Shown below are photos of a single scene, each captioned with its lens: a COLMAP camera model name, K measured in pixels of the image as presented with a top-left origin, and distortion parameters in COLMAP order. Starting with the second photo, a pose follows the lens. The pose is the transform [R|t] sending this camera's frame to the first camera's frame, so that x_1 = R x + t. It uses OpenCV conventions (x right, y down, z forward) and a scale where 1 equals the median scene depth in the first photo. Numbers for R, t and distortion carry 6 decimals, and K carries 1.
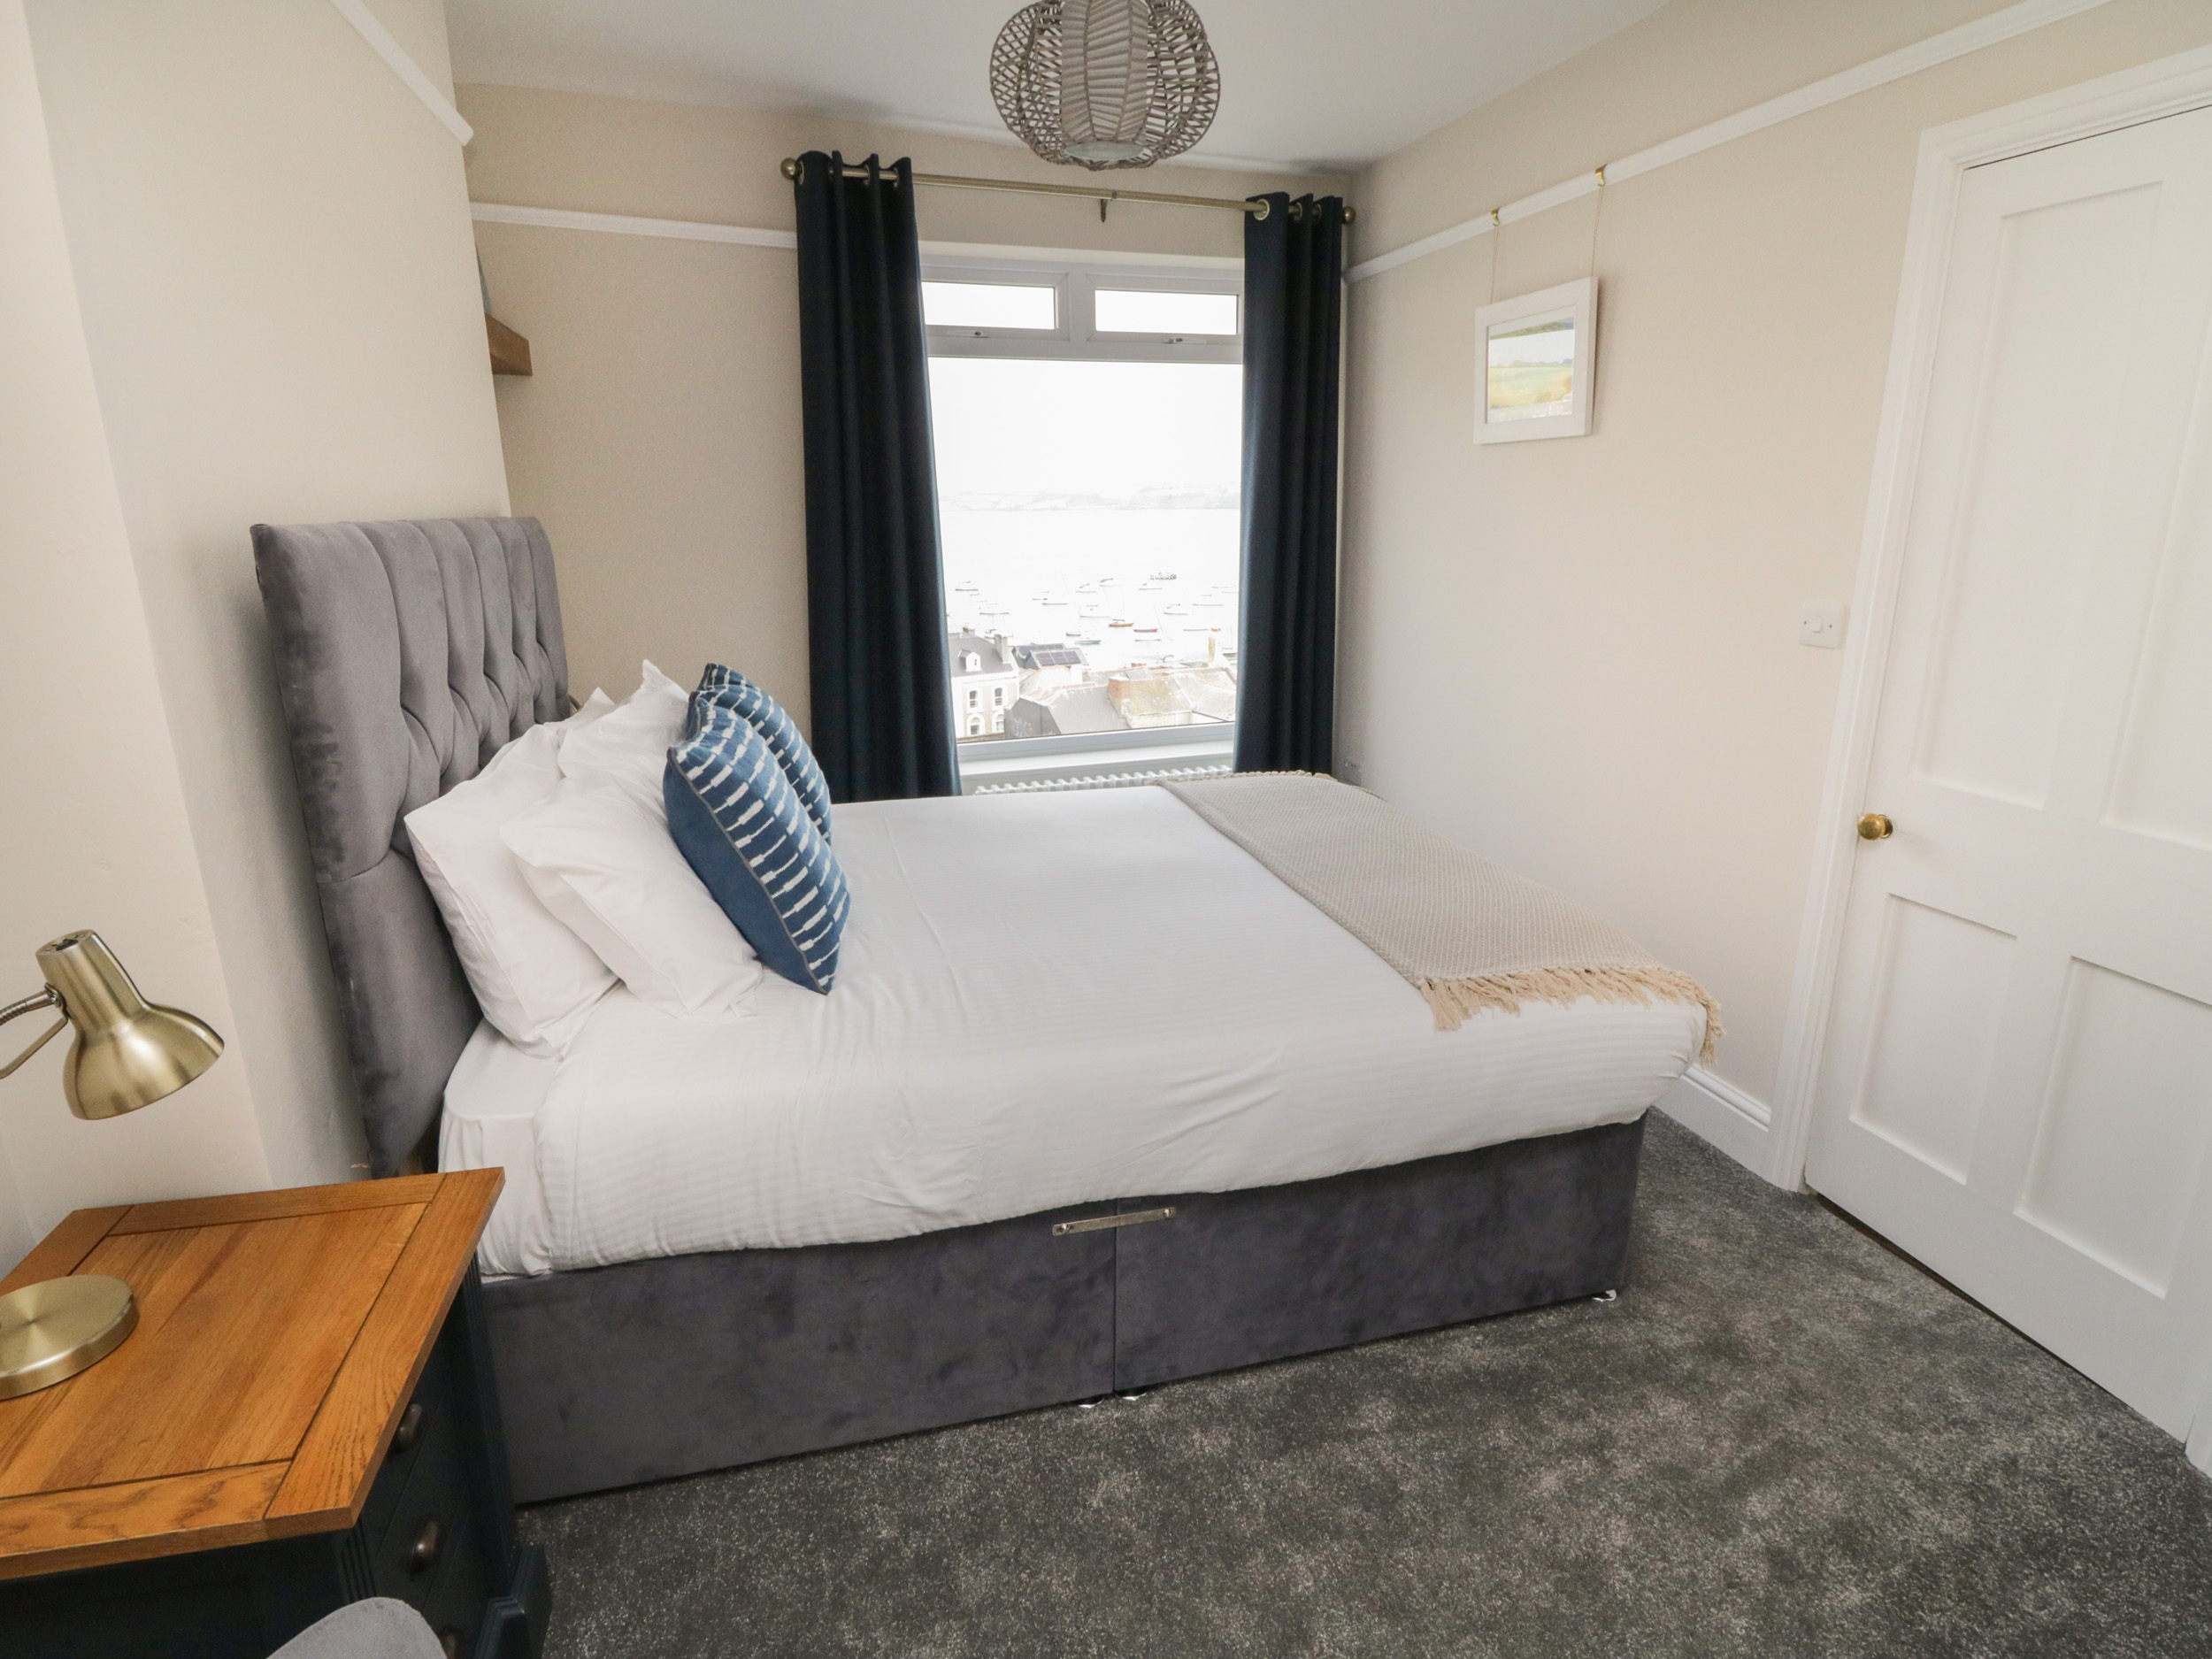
lens RADIAL K [[1130.0, 0, 1106.0], [0, 1130.0, 829.5], [0, 0, 1]] dist [0.000080, 0.000042]
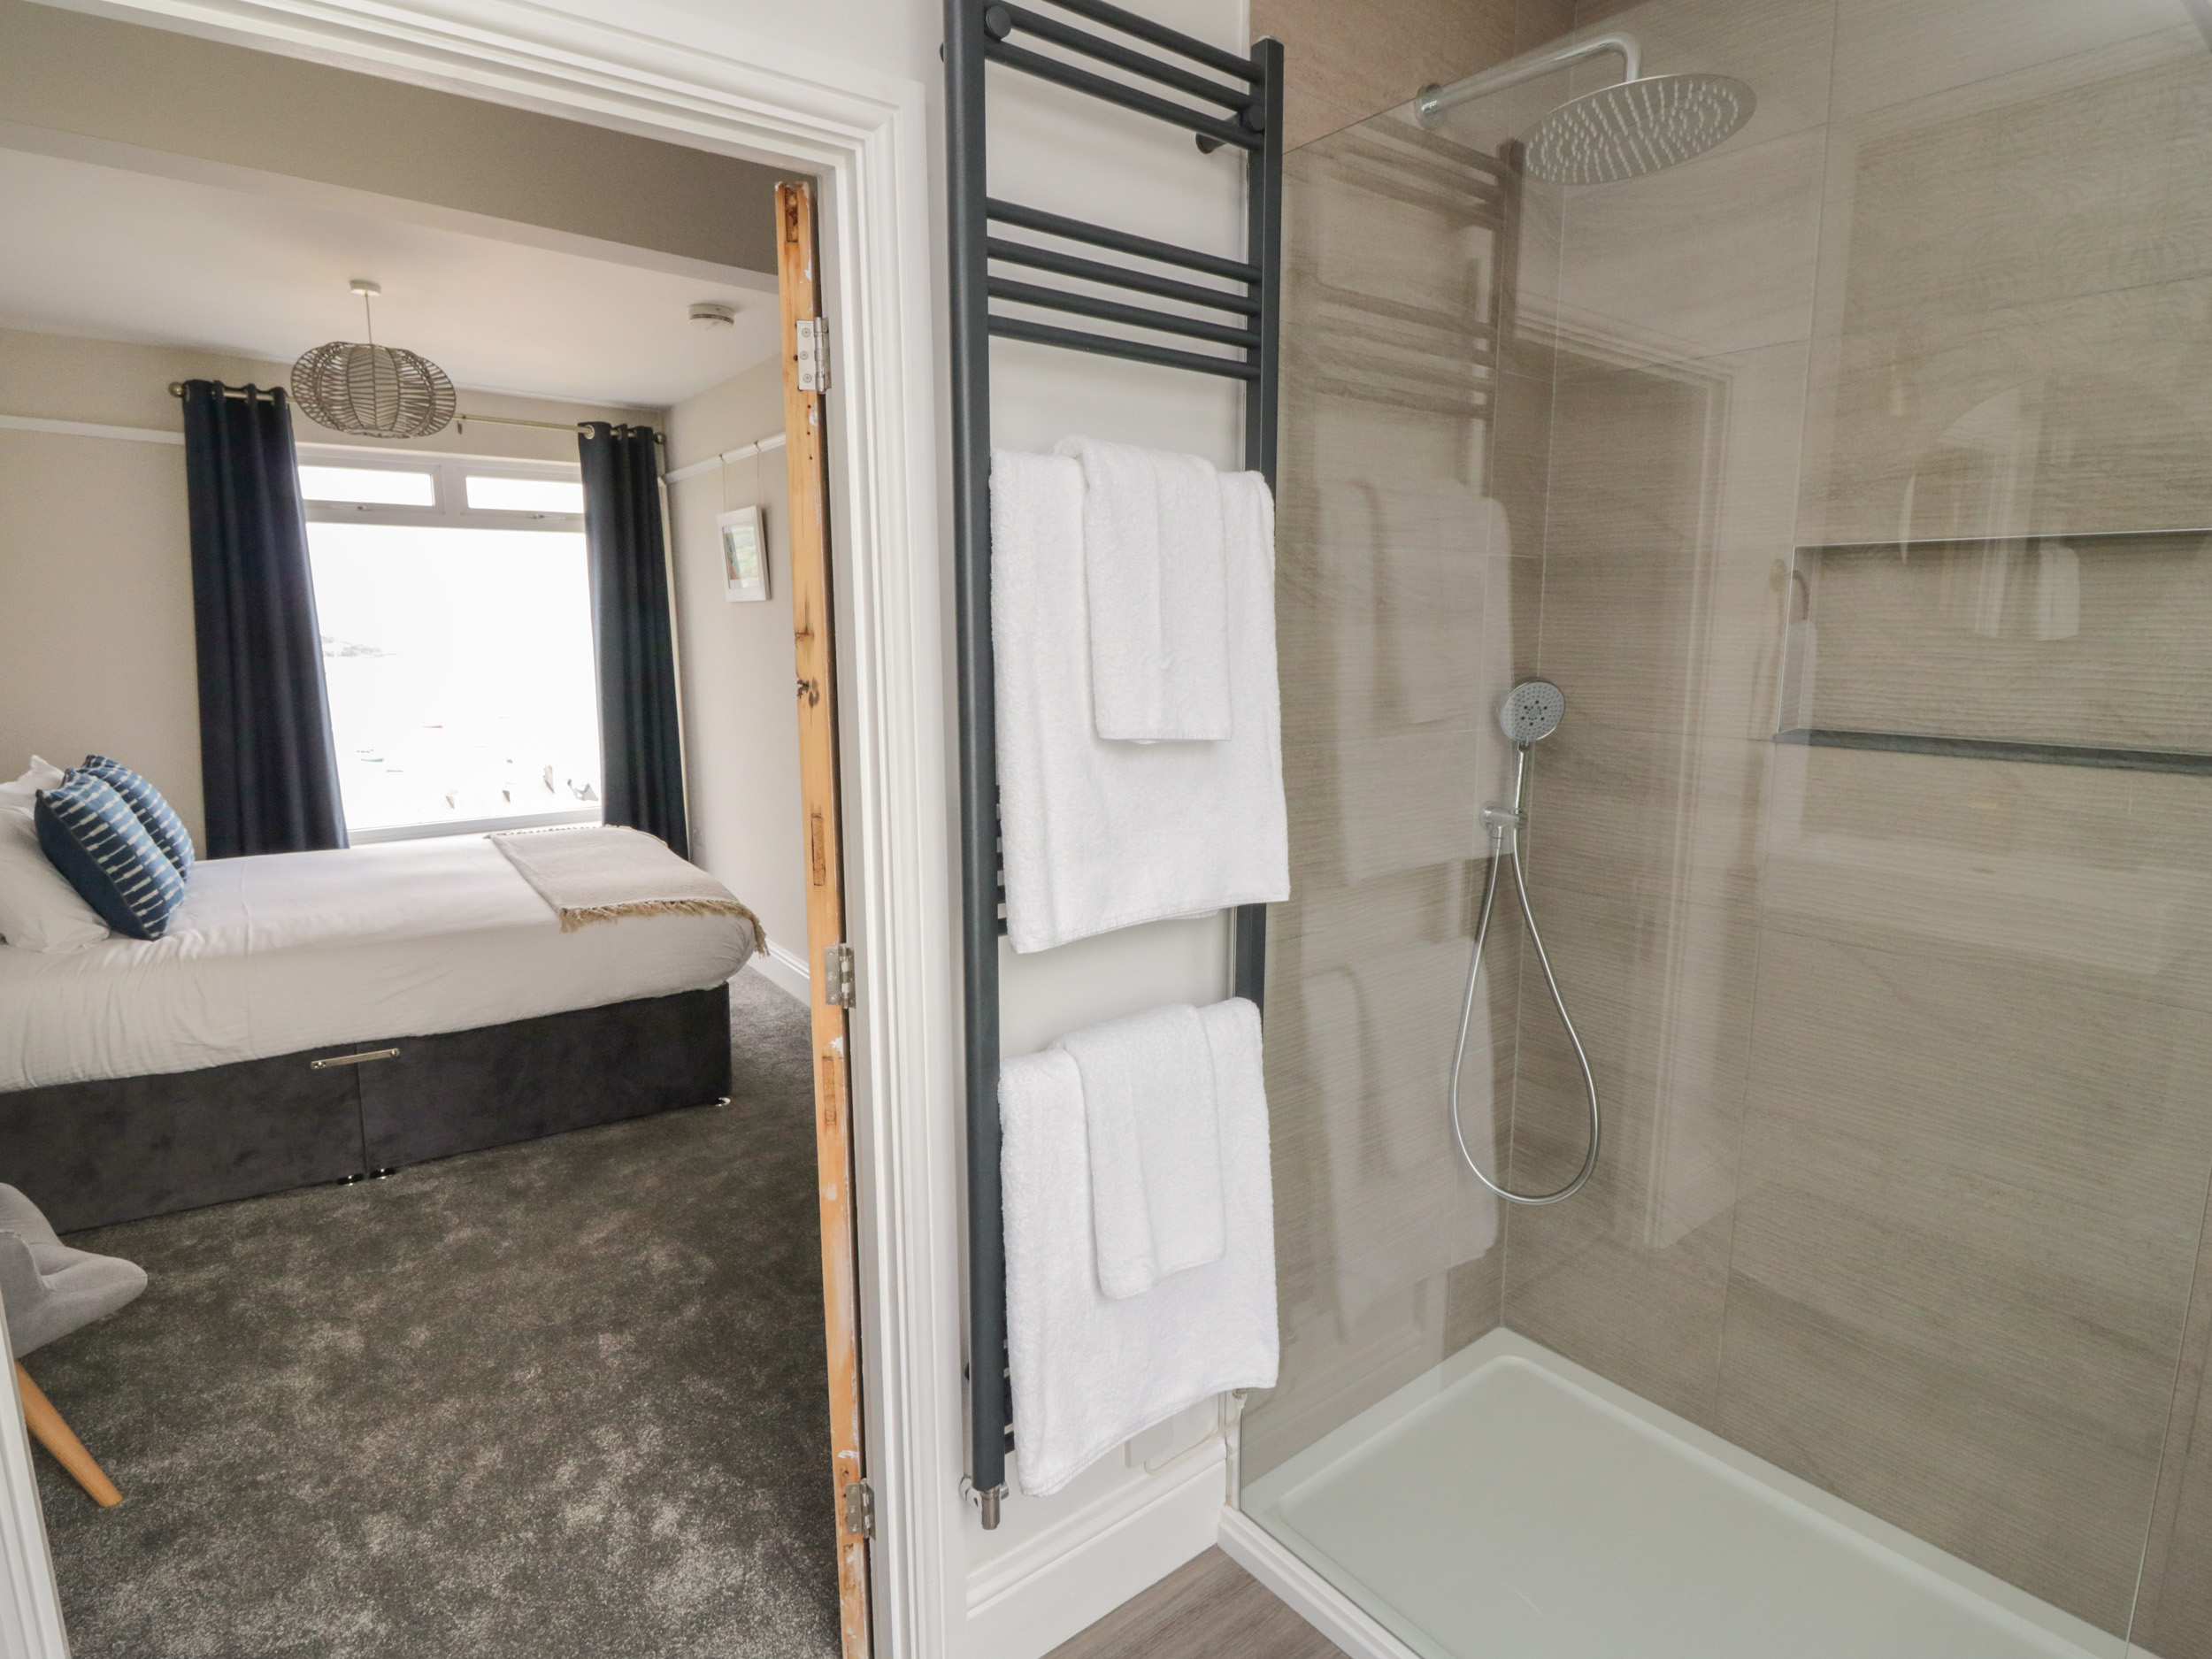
lens RADIAL K [[1168.9, 0, 1106.0], [0, 1168.9, 829.5], [0, 0, 1]] dist [-0.000656, -0.016808]
pose [[0.941018, -0.044317, 0.335443, 0.457473], [0.081386, 0.991926, -0.097263, 0.246958], [-0.328424, 0.118826, 0.937026, -0.963789]]
